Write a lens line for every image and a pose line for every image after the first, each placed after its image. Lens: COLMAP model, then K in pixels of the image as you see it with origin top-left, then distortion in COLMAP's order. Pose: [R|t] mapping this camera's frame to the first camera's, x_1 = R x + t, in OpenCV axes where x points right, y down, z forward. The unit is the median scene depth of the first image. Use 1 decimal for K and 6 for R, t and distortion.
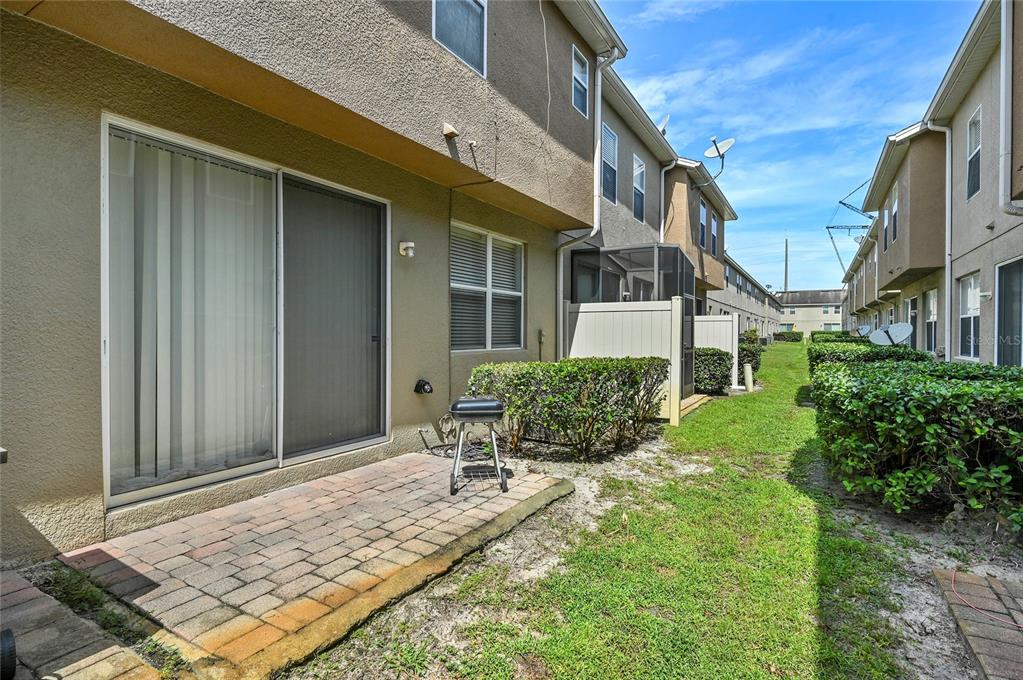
lens RADIAL K [[512.0, 0, 514.4], [0, 512.0, 334.0], [0, 0, 1]] dist [0.008440, -0.003097]
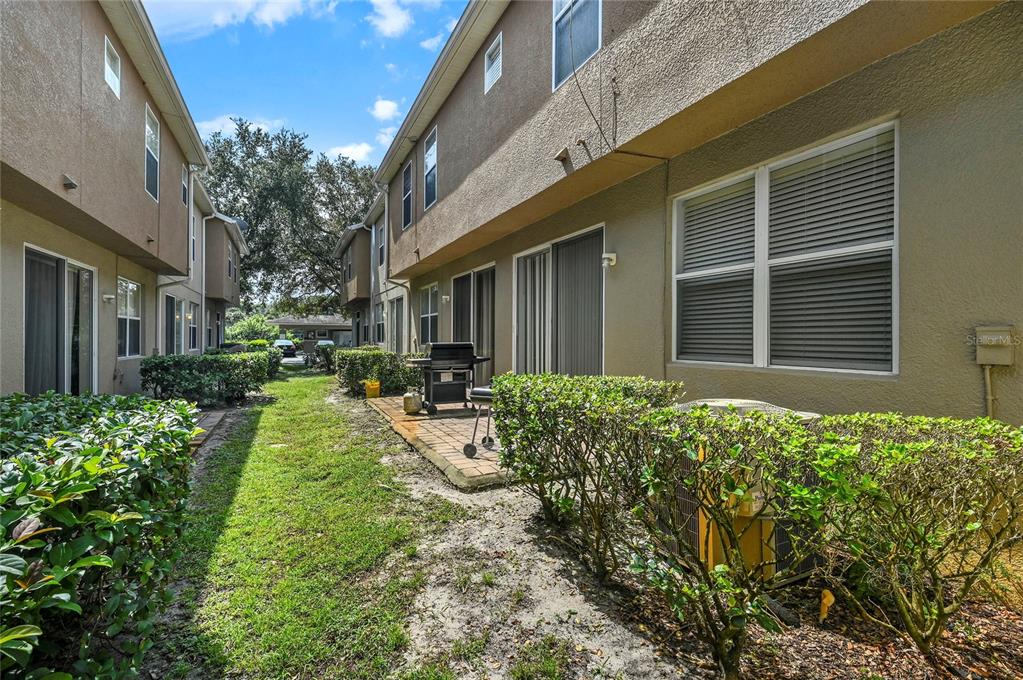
lens RADIAL K [[461.2, 0, 514.0], [0, 461.2, 342.5], [0, 0, 1]] dist [-0.000799, 0.000106]
pose [[-0.549857, -0.003567, -0.835251, 0.708811], [-0.011319, 0.999931, 0.003182, 0.006731], [0.835182, 0.011203, -0.549860, 1.364493]]
